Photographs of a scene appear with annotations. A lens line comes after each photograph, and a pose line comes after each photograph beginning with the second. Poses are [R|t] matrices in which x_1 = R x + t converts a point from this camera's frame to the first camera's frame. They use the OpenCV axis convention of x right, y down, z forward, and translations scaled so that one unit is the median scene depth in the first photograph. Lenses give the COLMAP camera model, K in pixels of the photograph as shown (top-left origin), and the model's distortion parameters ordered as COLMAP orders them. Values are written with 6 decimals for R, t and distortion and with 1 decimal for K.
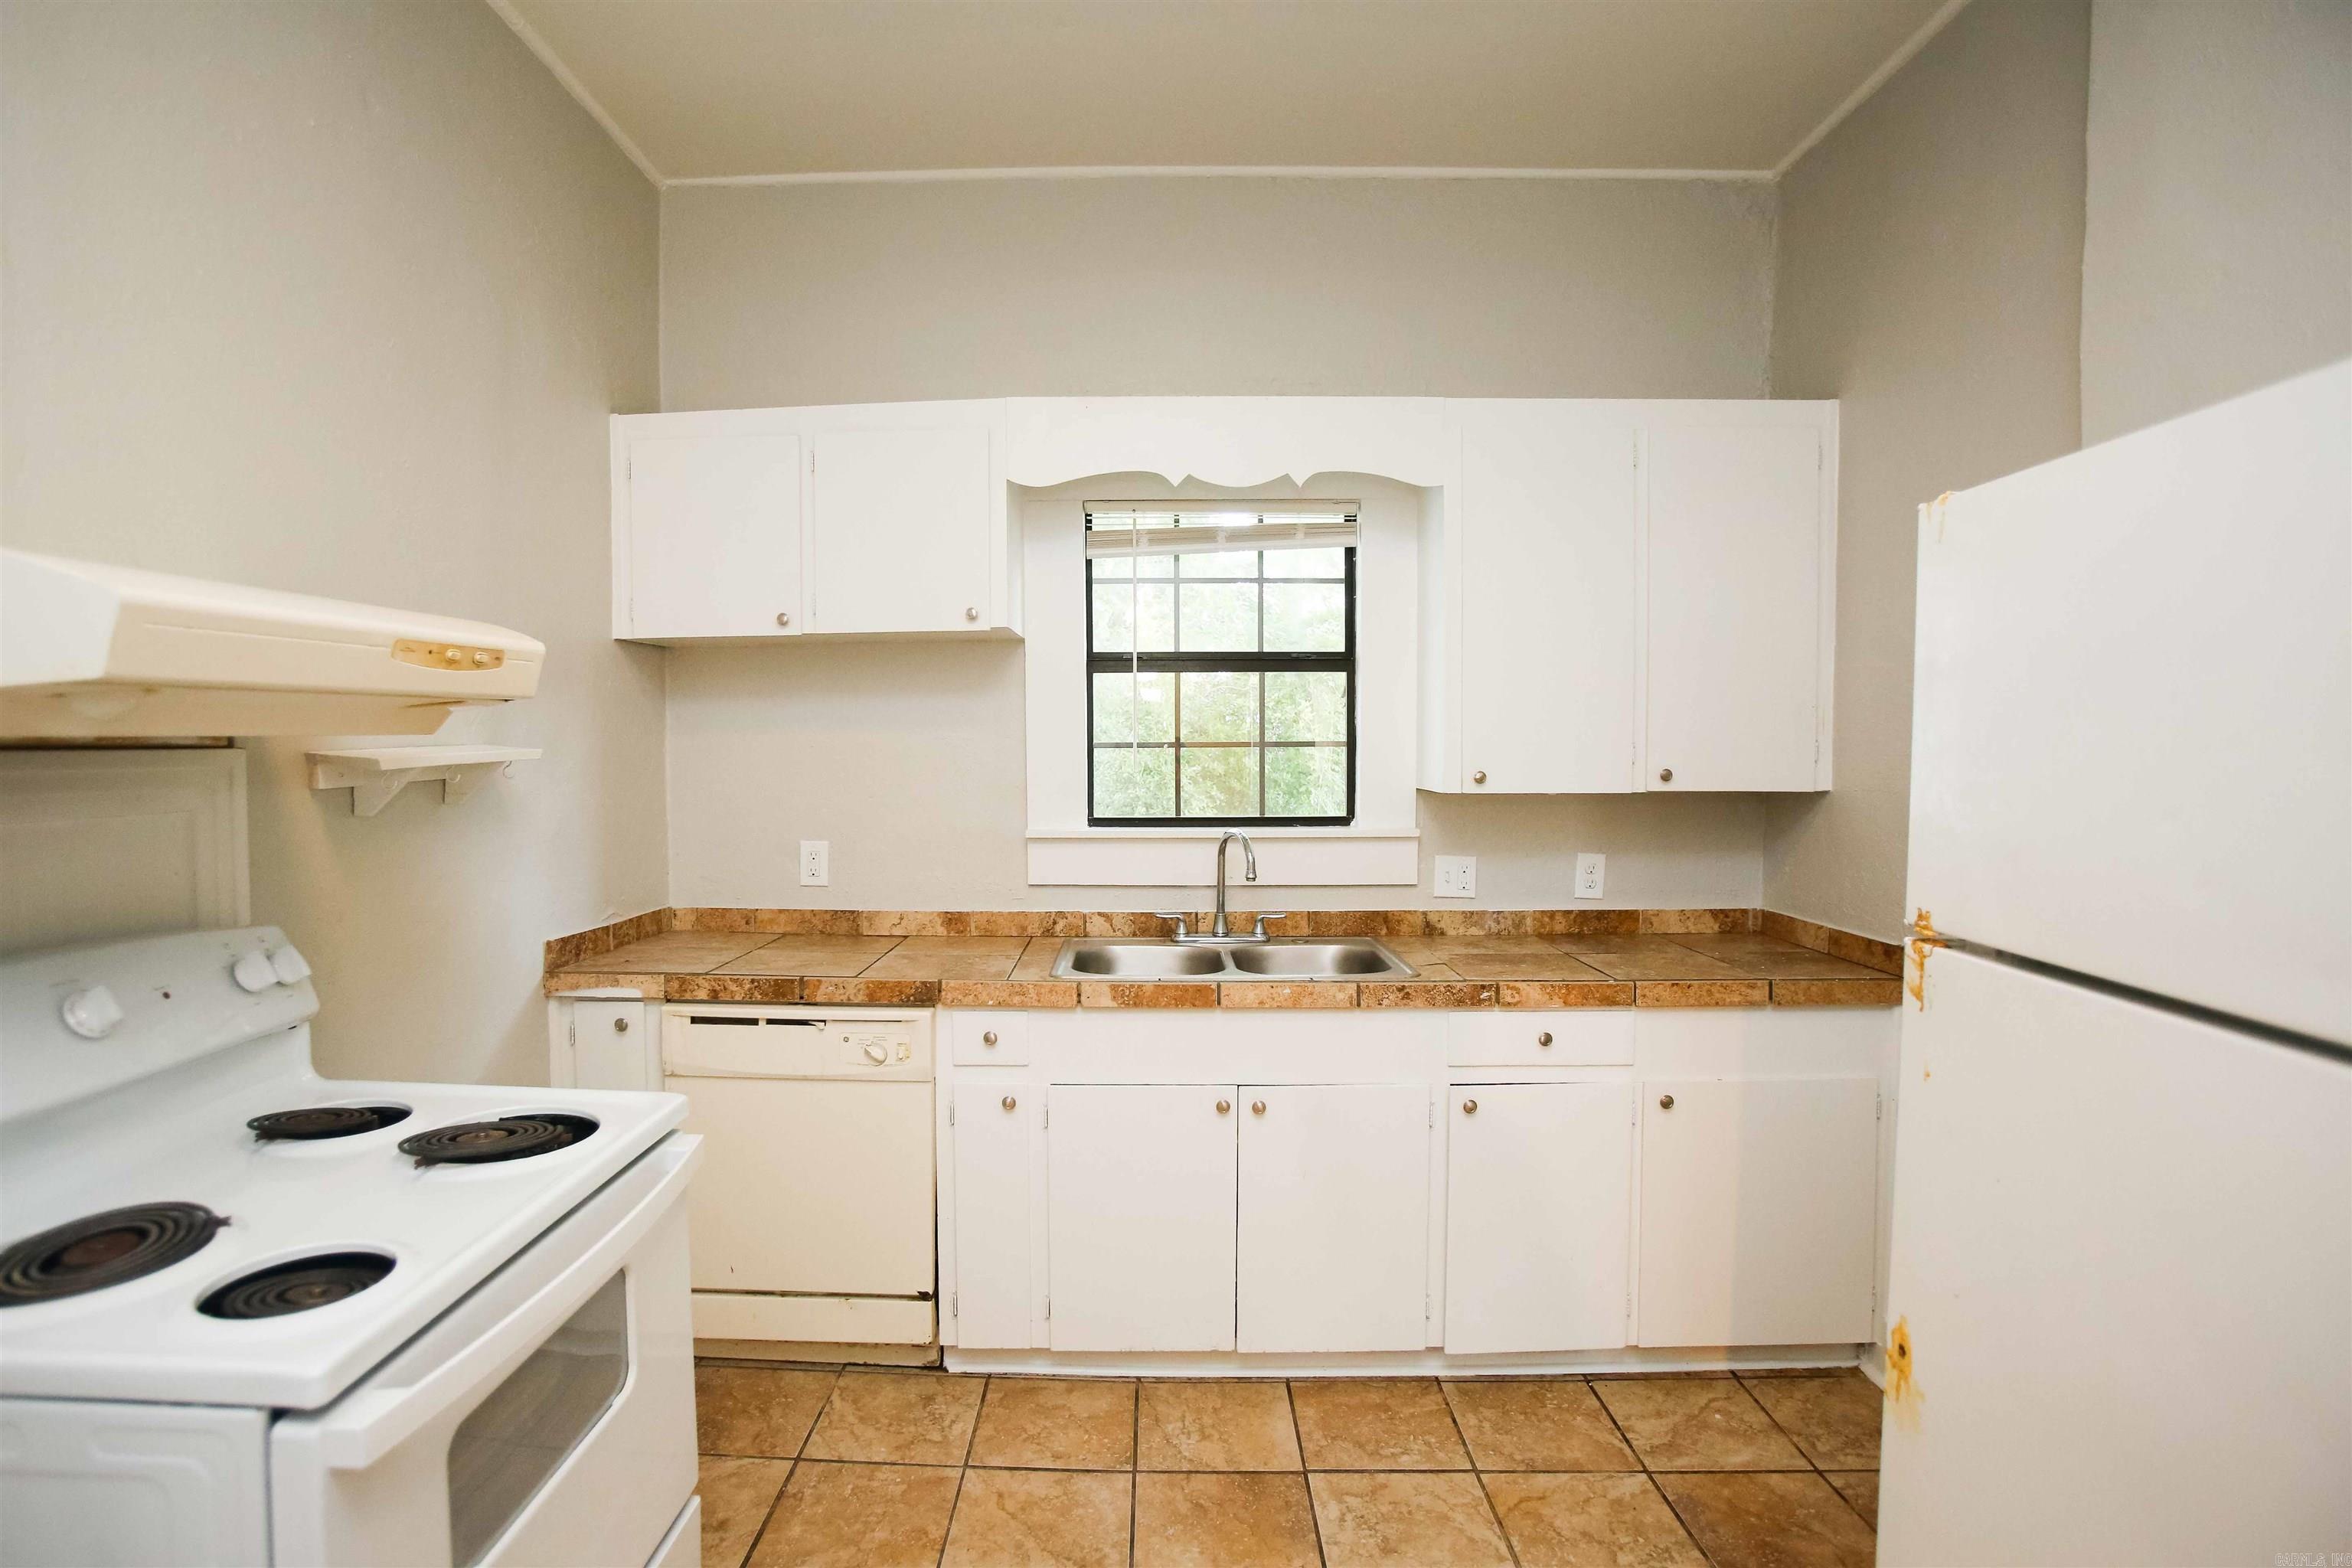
lens RADIAL K [[1194.2, 0, 1114.5], [0, 1194.2, 785.3], [0, 0, 1]] dist [-0.066352, 0.037166]
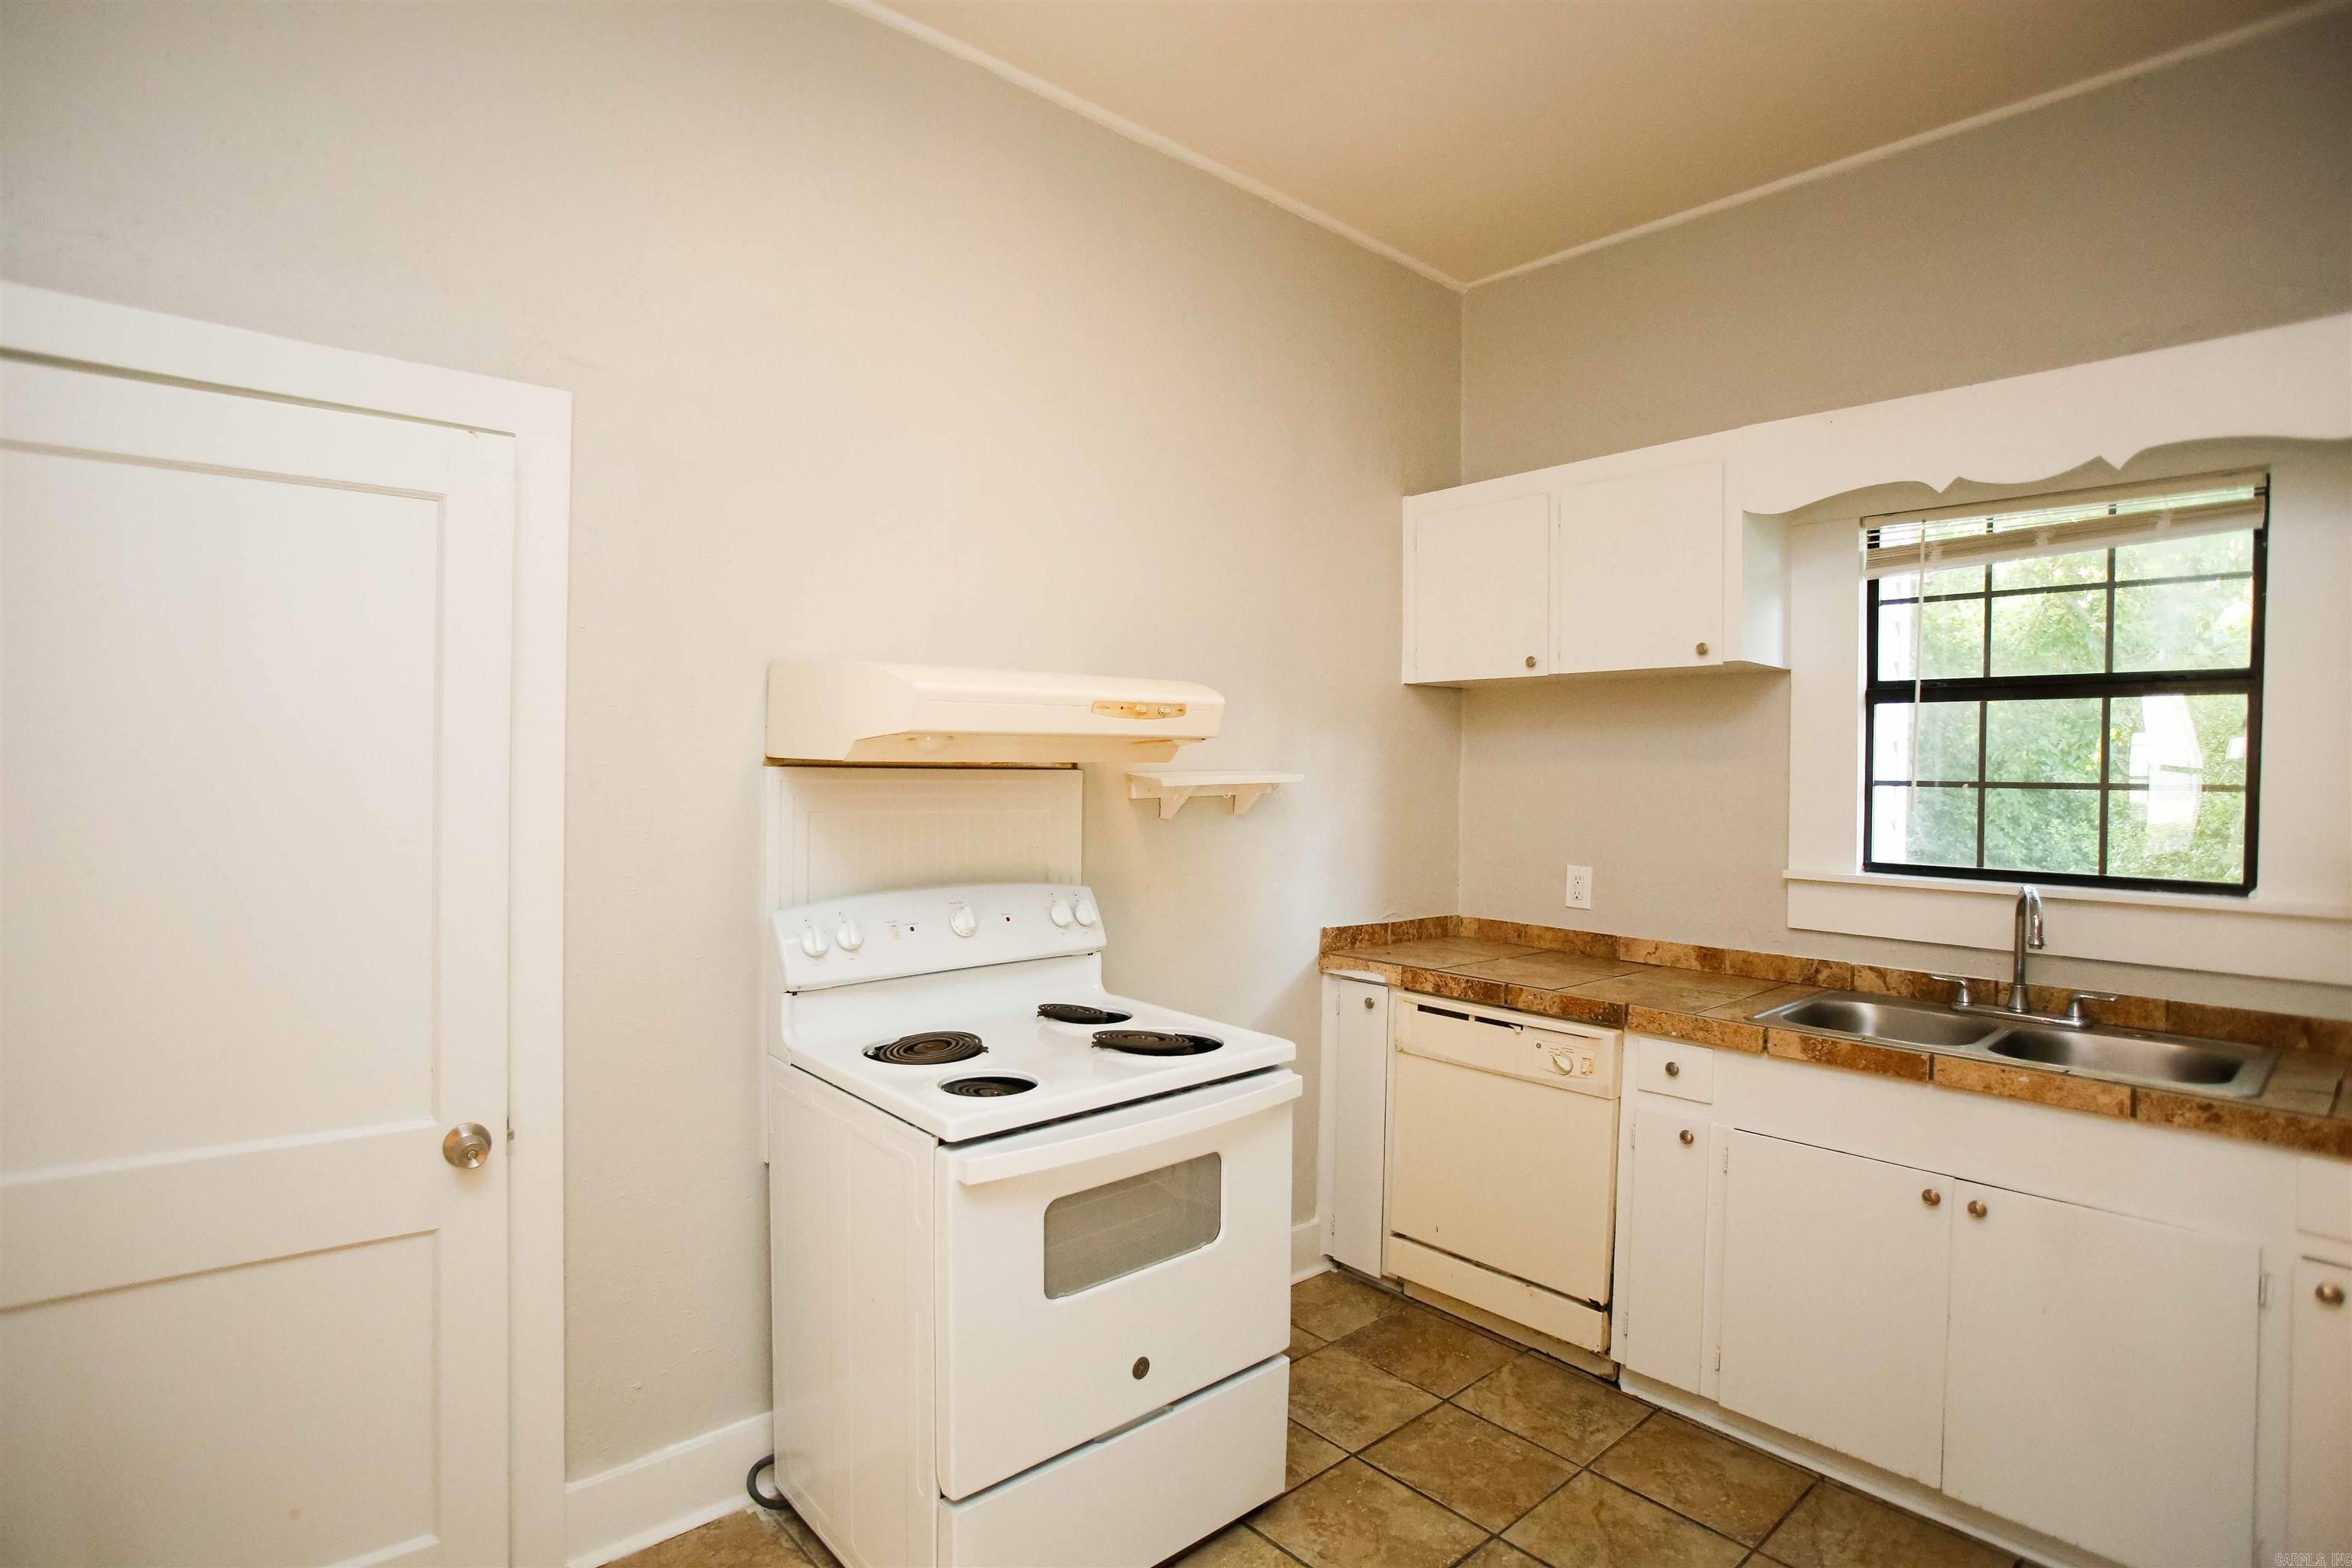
lens RADIAL K [[1193.0, 0, 1150.0], [0, 1193.0, 780.4], [0, 0, 1]] dist [-0.067815, 0.048543]
pose [[0.696731, 0.021412, -0.717013, 0.270410], [-0.042085, 0.999053, -0.011060, -0.002446], [0.716097, 0.037881, 0.696972, -0.020881]]
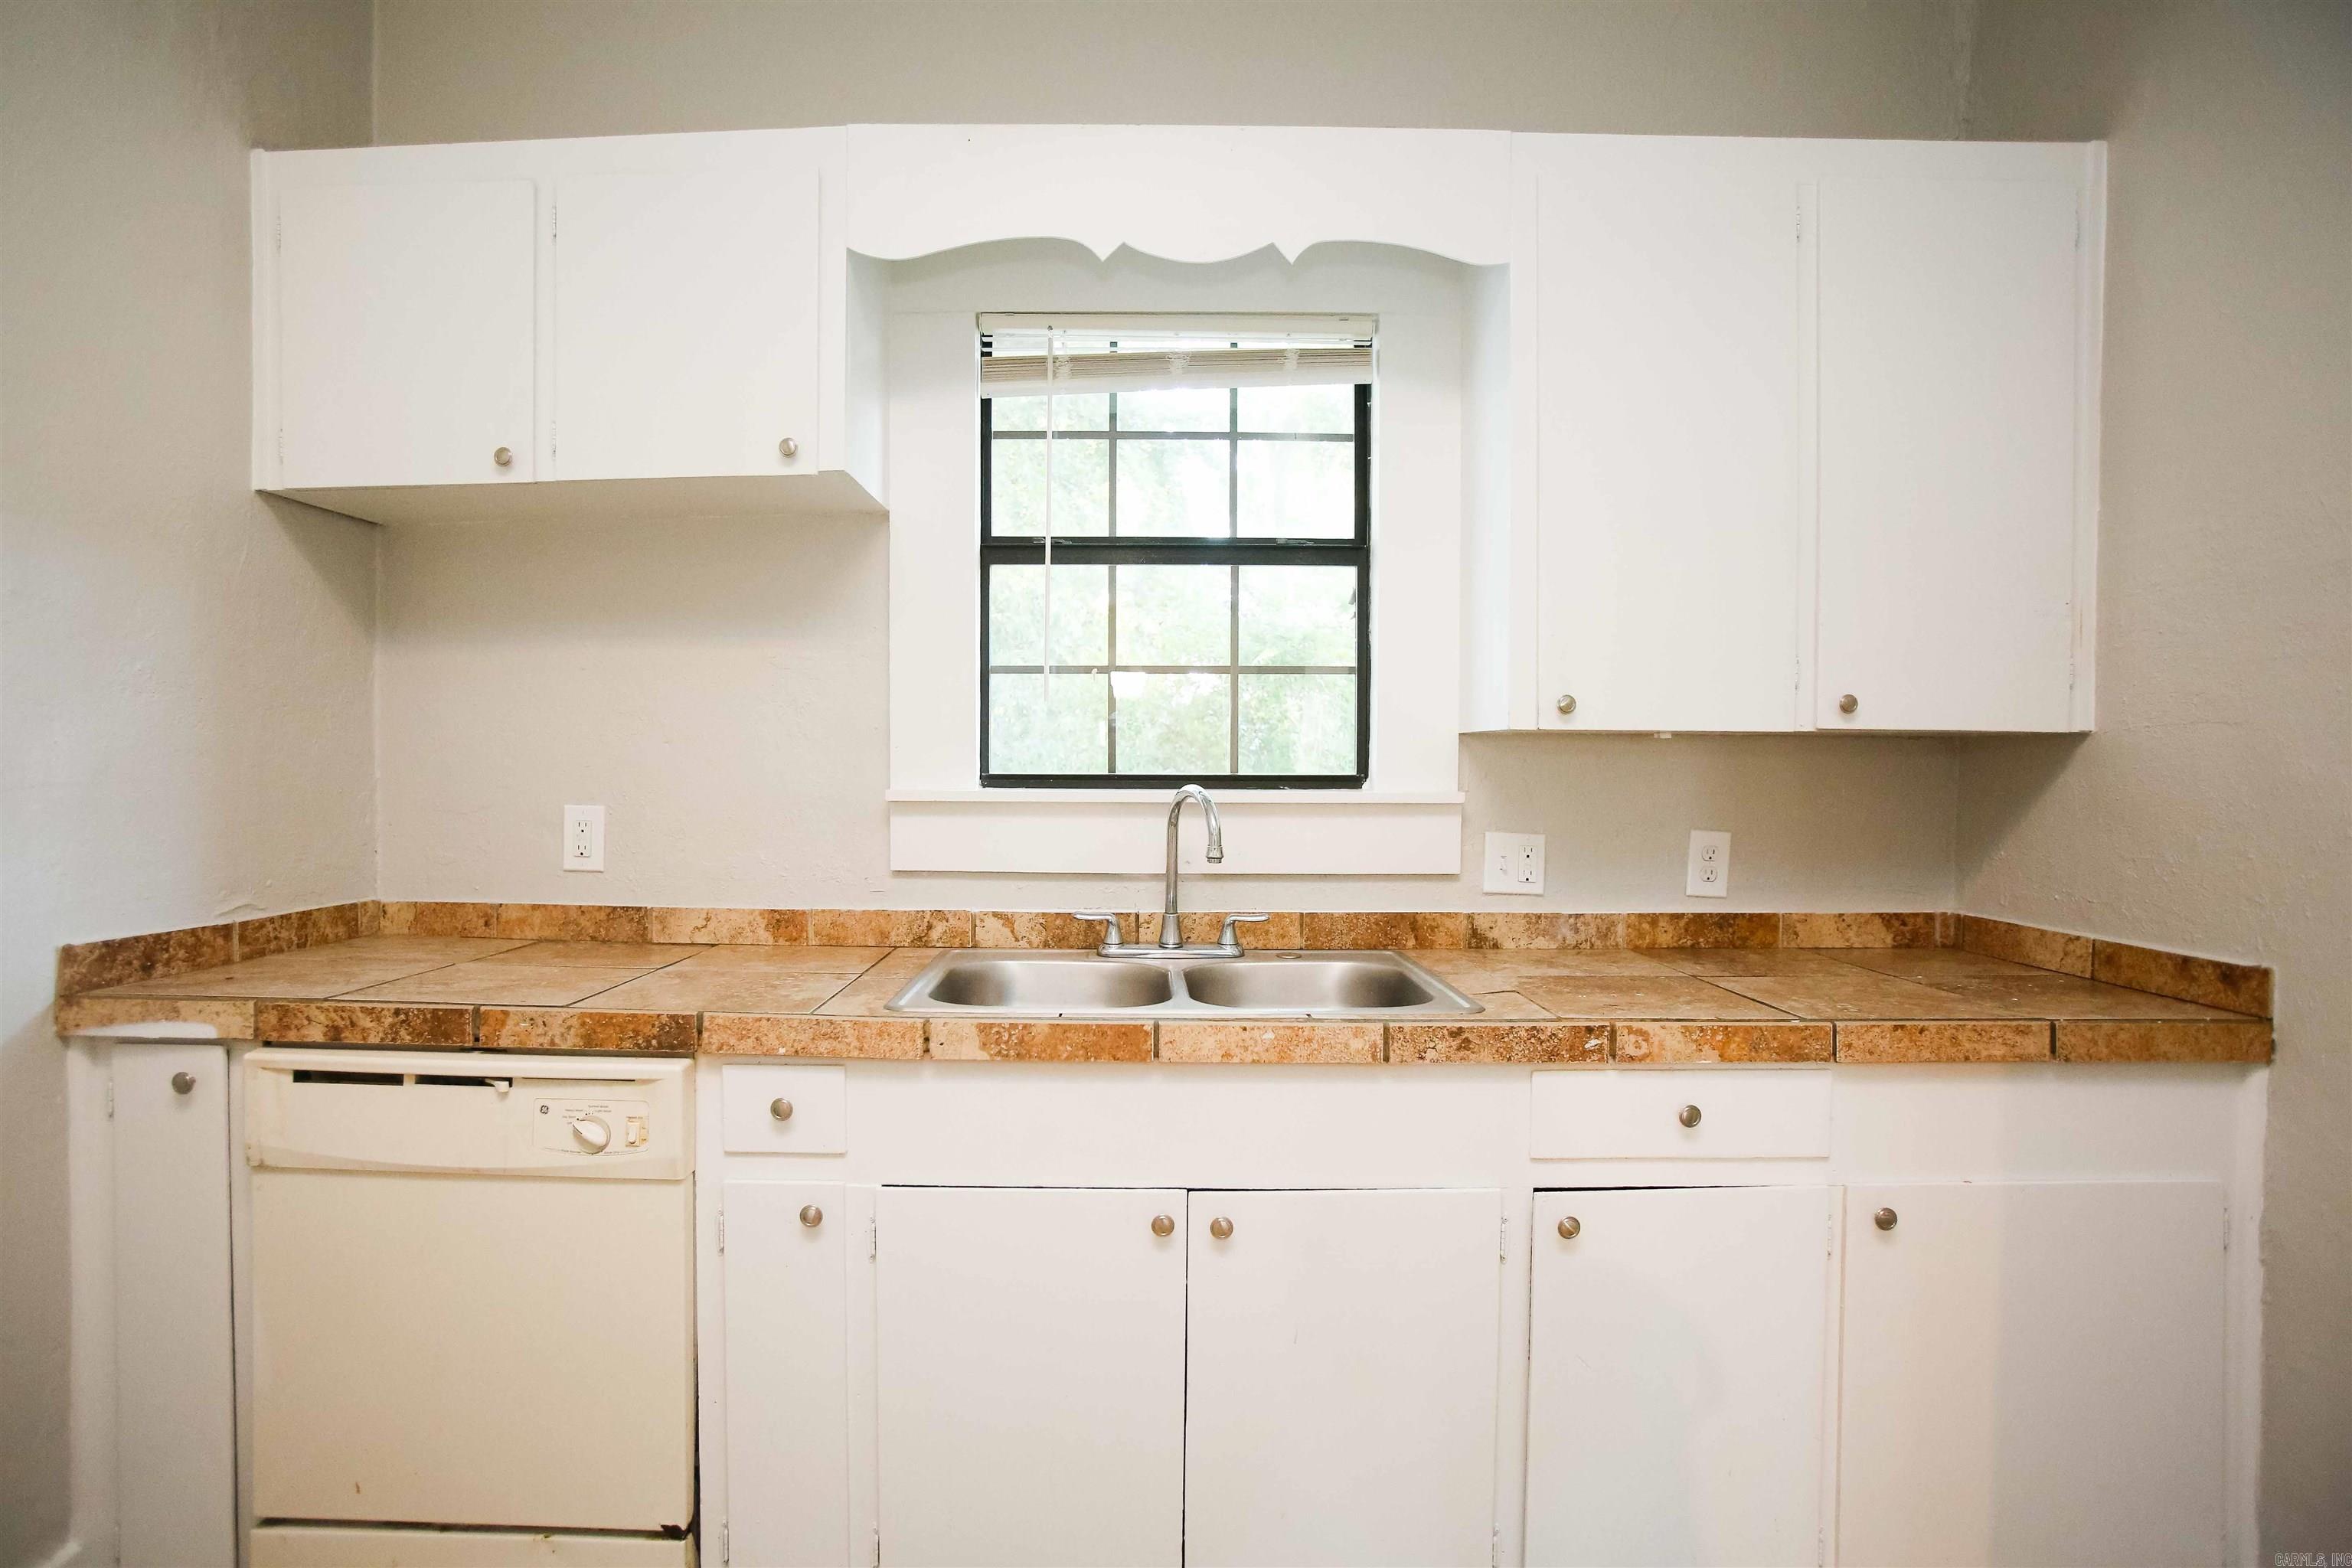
lens RADIAL K [[1194.2, 0, 1114.5], [0, 1194.2, 785.3], [0, 0, 1]] dist [-0.066352, 0.037166]
pose [[0.999873, 0.007575, 0.013993, 0.051195], [-0.007330, 0.999821, -0.017436, 0.050754], [-0.014122, 0.017332, 0.999750, 0.354106]]
